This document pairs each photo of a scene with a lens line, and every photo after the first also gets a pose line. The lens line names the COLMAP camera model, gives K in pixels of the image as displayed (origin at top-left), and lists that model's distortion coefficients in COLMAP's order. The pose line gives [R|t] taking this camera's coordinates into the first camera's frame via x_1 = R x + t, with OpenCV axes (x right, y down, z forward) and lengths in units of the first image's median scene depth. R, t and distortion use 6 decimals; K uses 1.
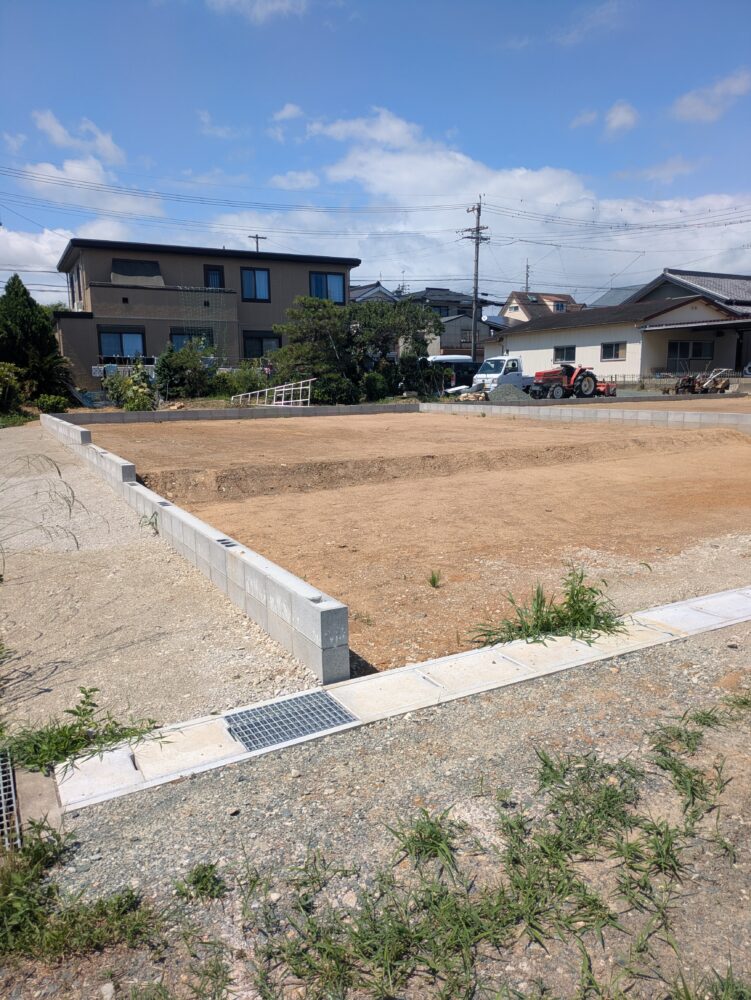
lens RADIAL K [[737.8, 0, 377.2], [0, 737.8, 500.3], [0, 0, 1]] dist [0.053199, -0.031327]
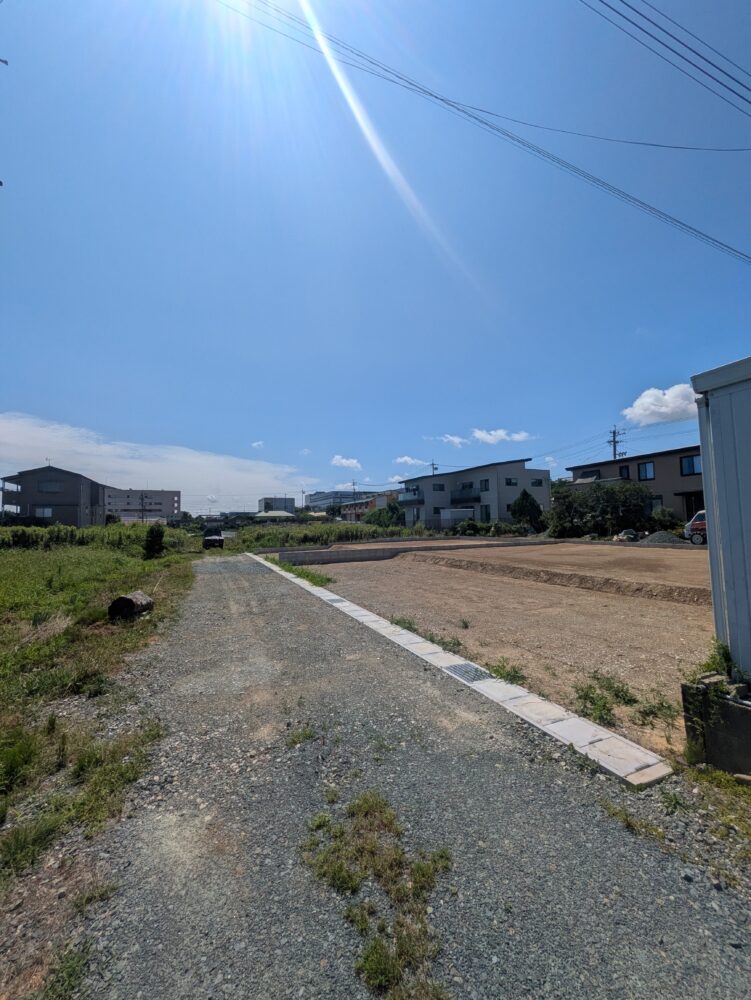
lens RADIAL K [[396.4, 0, 376.5], [0, 396.4, 501.0], [0, 0, 1]] dist [-0.001547, 0.000849]
pose [[-0.105644, -0.040765, -0.993568, 1.652561], [-0.137956, 0.990098, -0.025954, -0.199559], [0.984788, 0.134327, -0.110222, 0.904393]]
